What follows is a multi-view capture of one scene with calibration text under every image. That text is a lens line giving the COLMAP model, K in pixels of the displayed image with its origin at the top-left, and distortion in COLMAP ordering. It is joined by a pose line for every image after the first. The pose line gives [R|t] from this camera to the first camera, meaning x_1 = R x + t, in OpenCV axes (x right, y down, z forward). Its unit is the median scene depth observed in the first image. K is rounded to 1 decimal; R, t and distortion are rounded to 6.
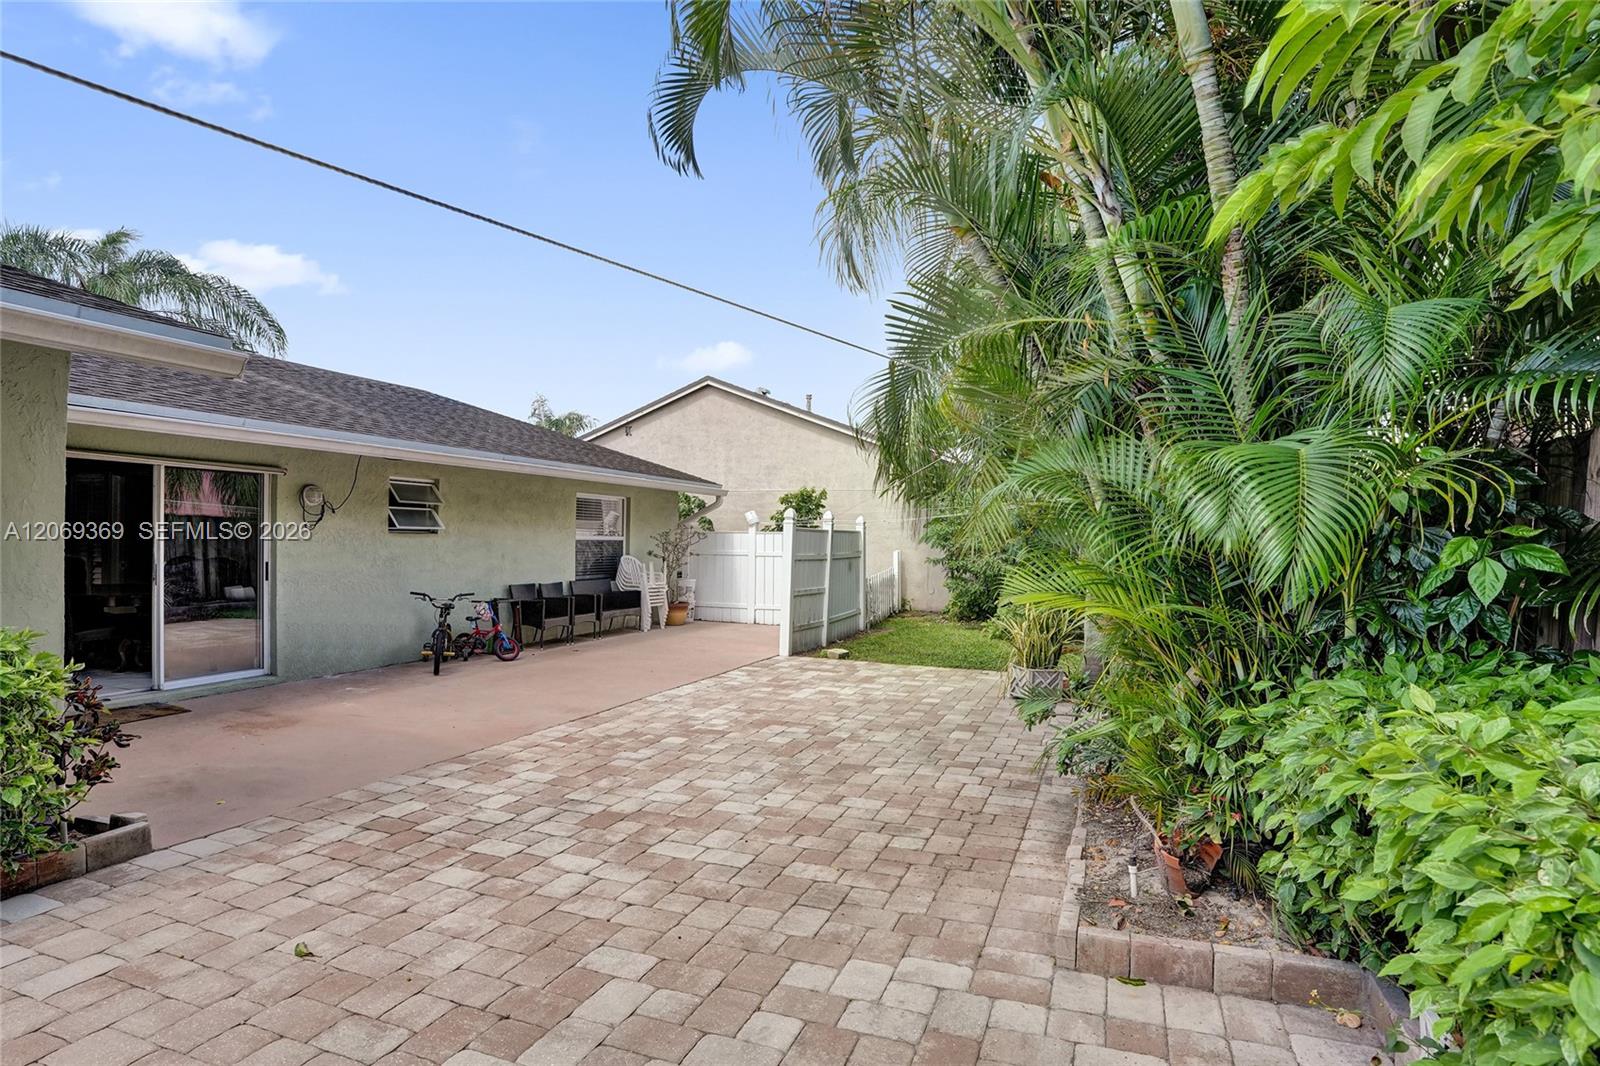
lens RADIAL K [[868.1, 0, 857.5], [0, 868.1, 538.2], [0, 0, 1]] dist [-0.080683, 0.031126]
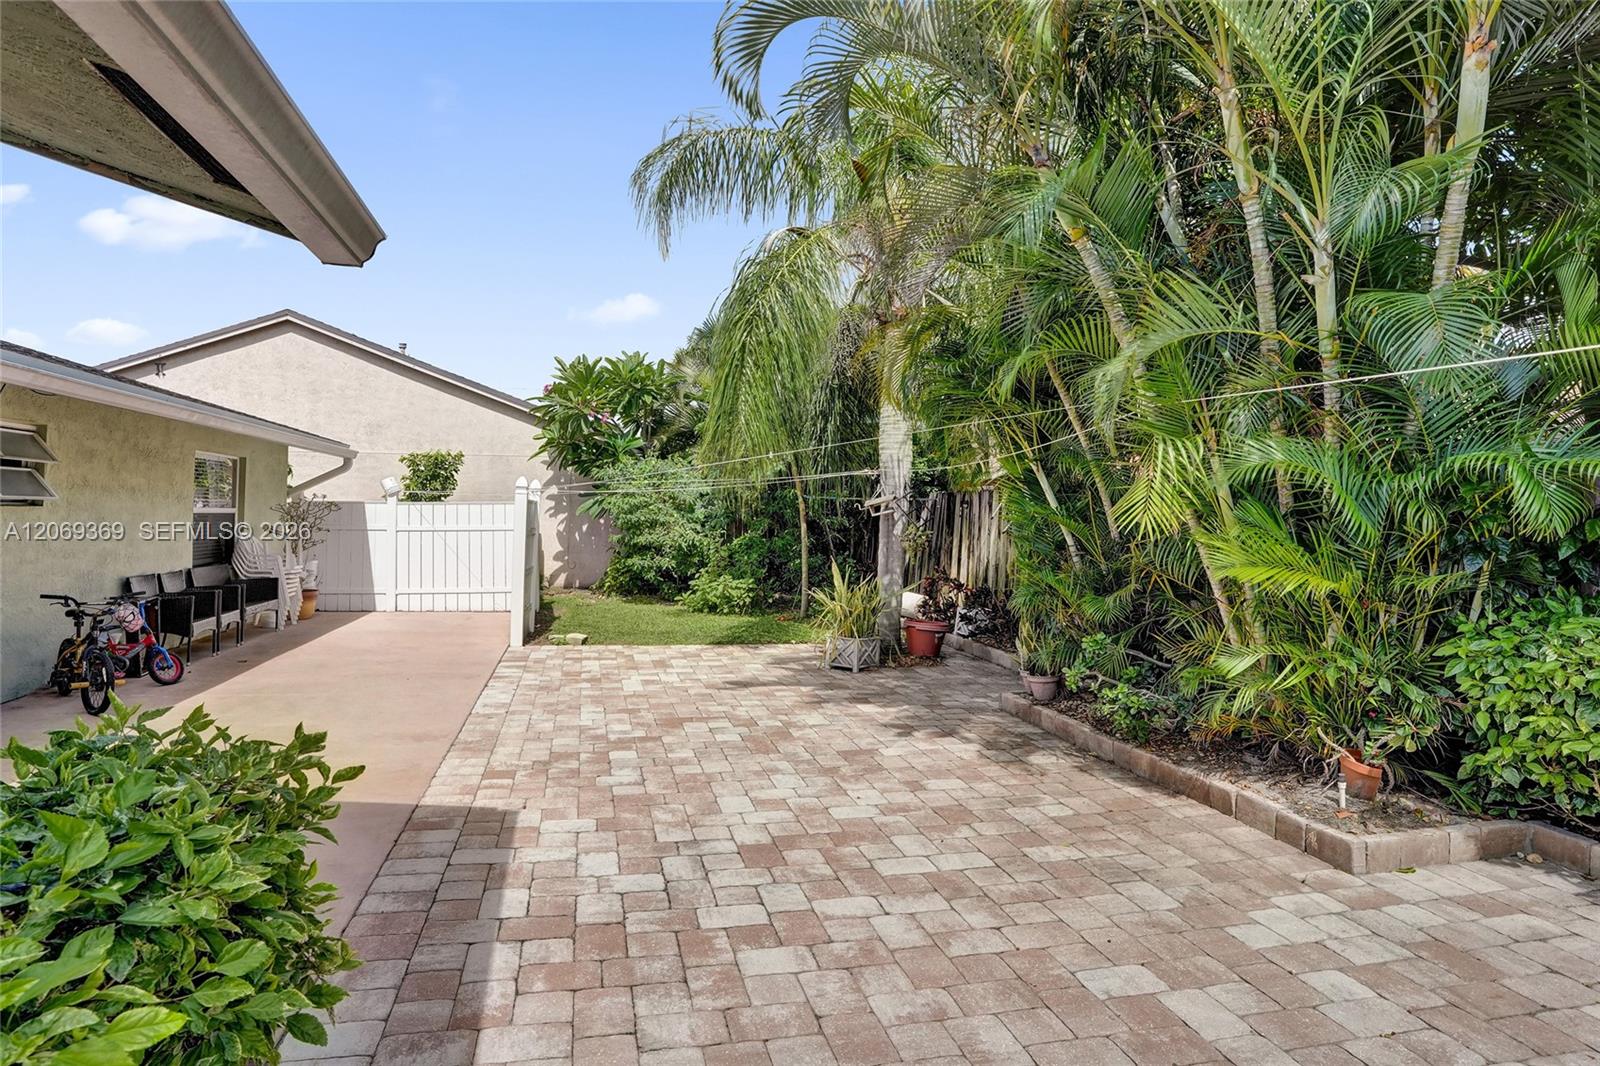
lens RADIAL K [[882.8, 0, 799.8], [0, 882.8, 489.5], [0, 0, 1]] dist [-0.078464, 0.034121]
pose [[0.853887, 0.006560, 0.520416, -0.594253], [0.003939, 0.999810, -0.019066, -0.006061], [-0.520443, 0.018330, 0.853700, 0.216952]]
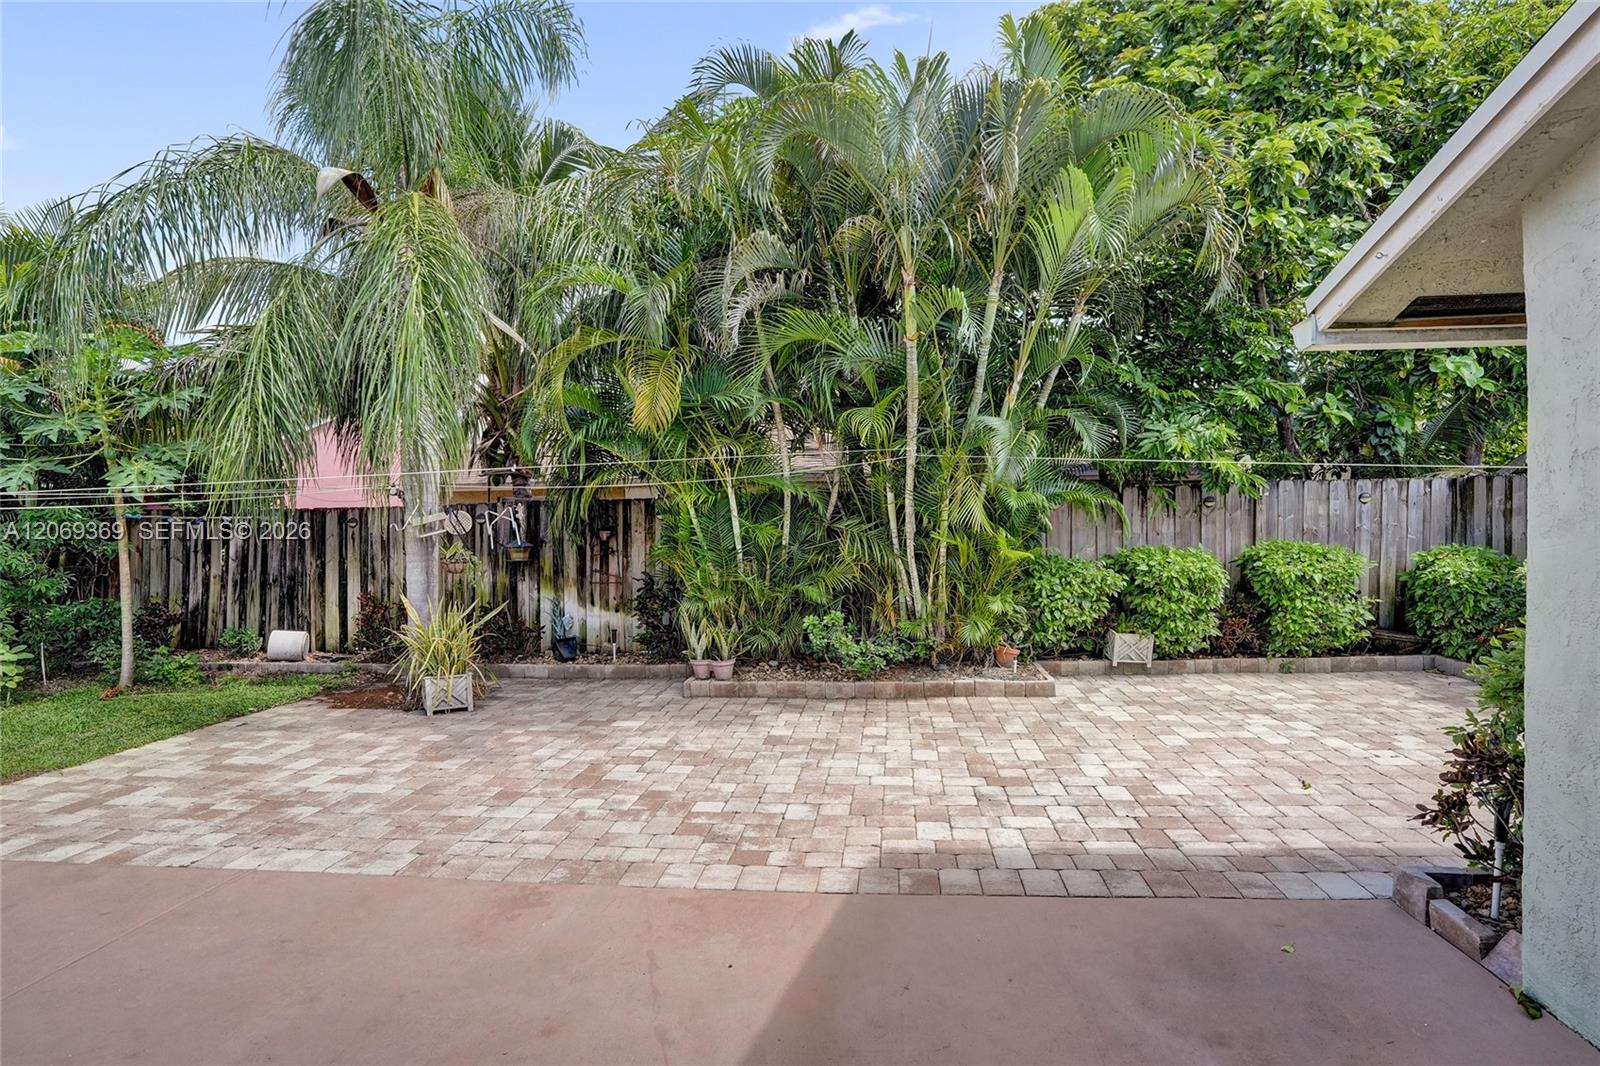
lens RADIAL K [[820.6, 0, 813.9], [0, 820.6, 522.6], [0, 0, 1]] dist [-0.068857, 0.028335]
pose [[-0.232823, -0.010197, 0.972466, -1.069796], [0.010291, 0.999863, 0.012948, -0.022351], [-0.972465, 0.013022, -0.232686, 1.256359]]
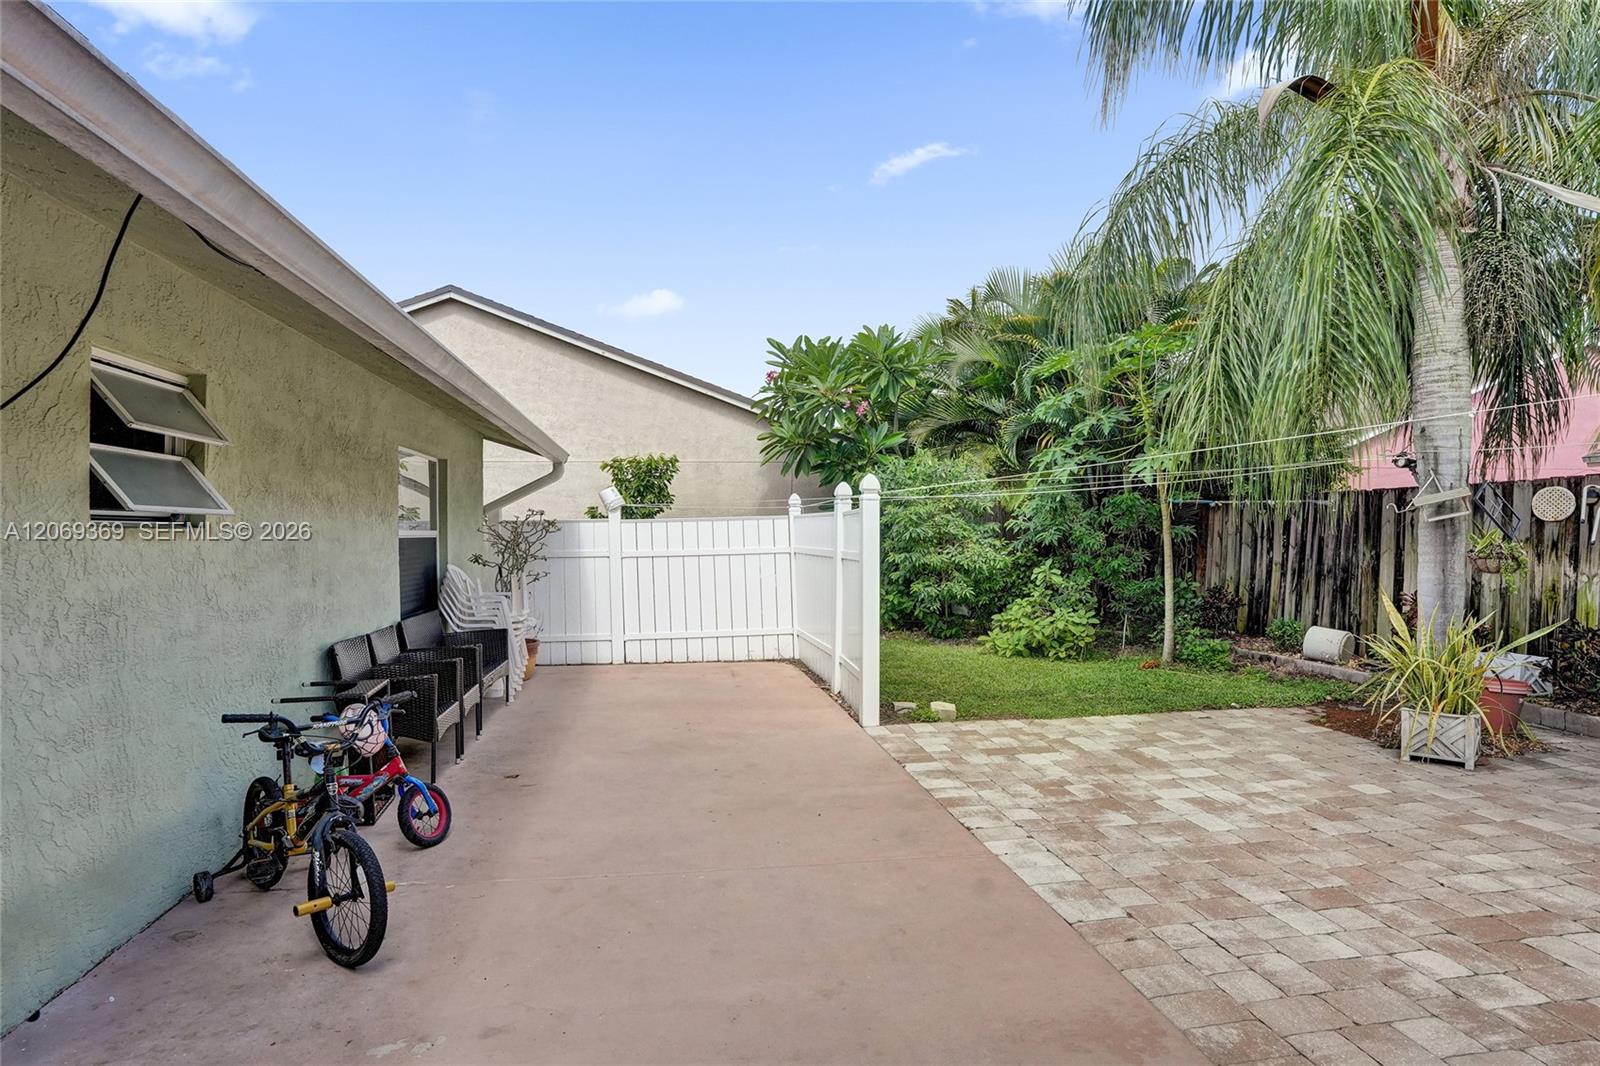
lens RADIAL K [[852.0, 0, 800.0], [0, 852.0, 533.0], [0, 0, 1]] dist [-0.076093, 0.029409]
pose [[0.886385, -0.025056, 0.462269, -0.773105], [0.022798, 0.999685, 0.010471, -0.001759], [-0.462386, 0.001257, 0.886678, 1.030996]]
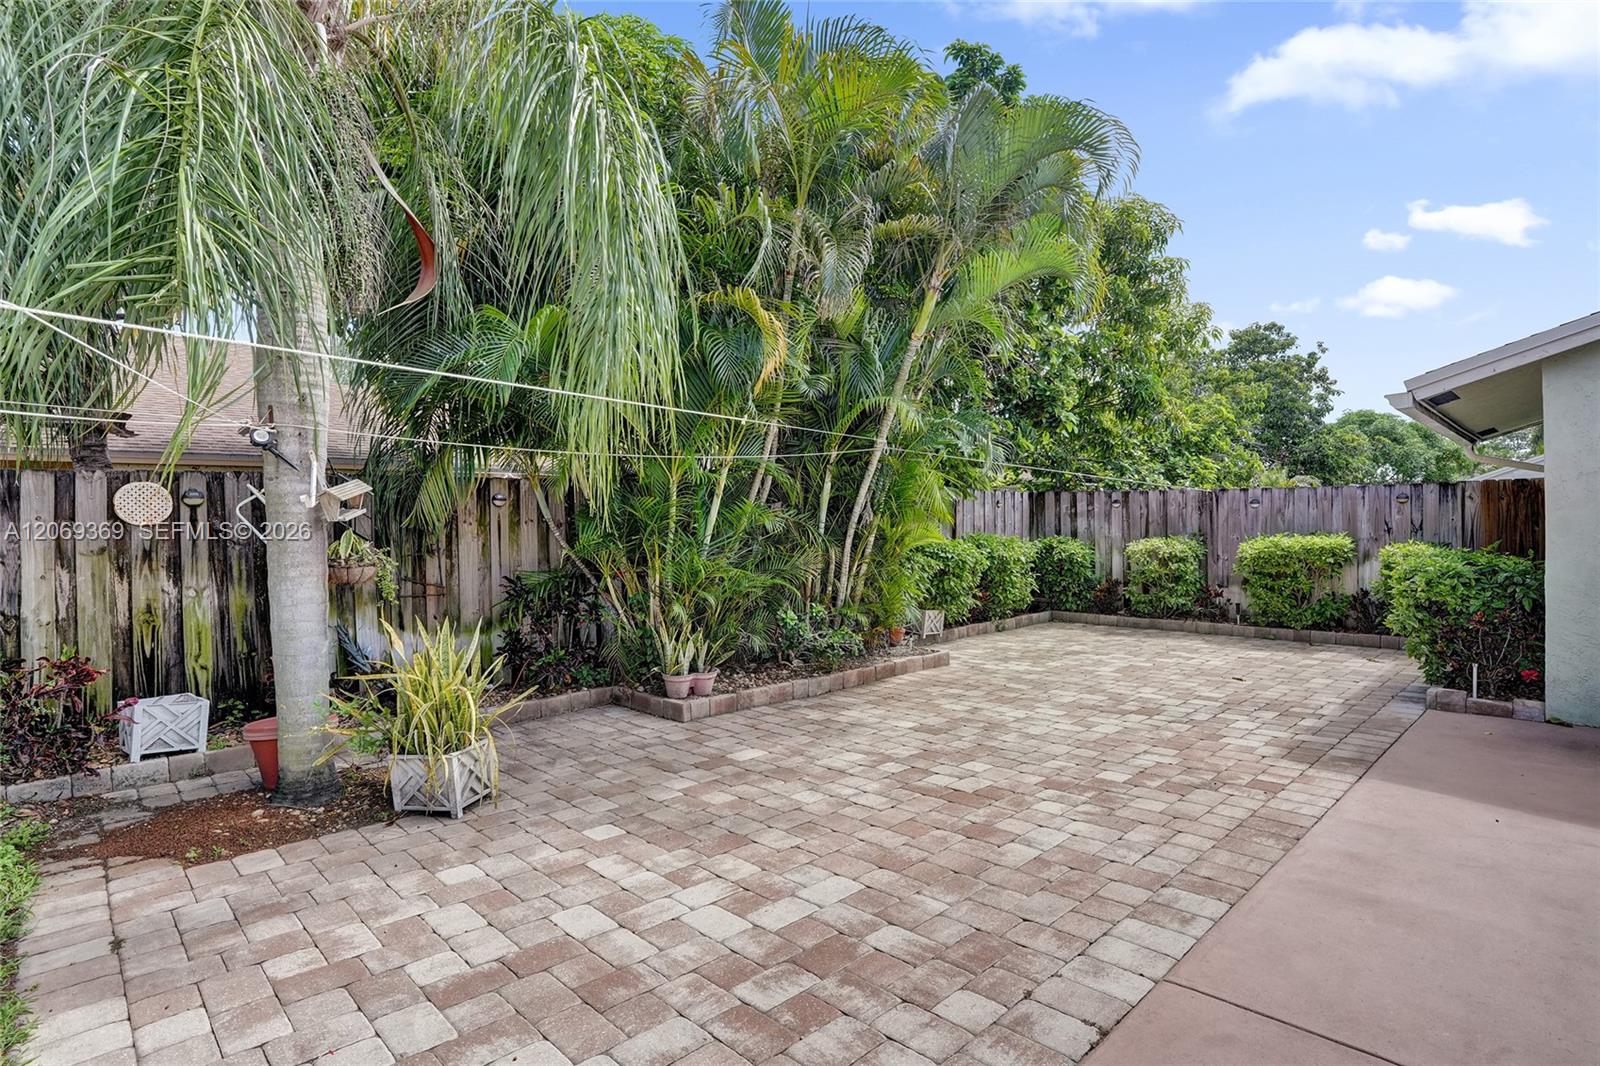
lens RADIAL K [[803.8, 0, 830.9], [0, 803.8, 518.5], [0, 0, 1]] dist [-0.053002, 0.001205]
pose [[-0.890144, -0.000222, 0.455680, -0.361719], [-0.002352, 0.999989, -0.004108, 0.012370], [-0.455674, -0.004728, -0.890134, 2.035940]]
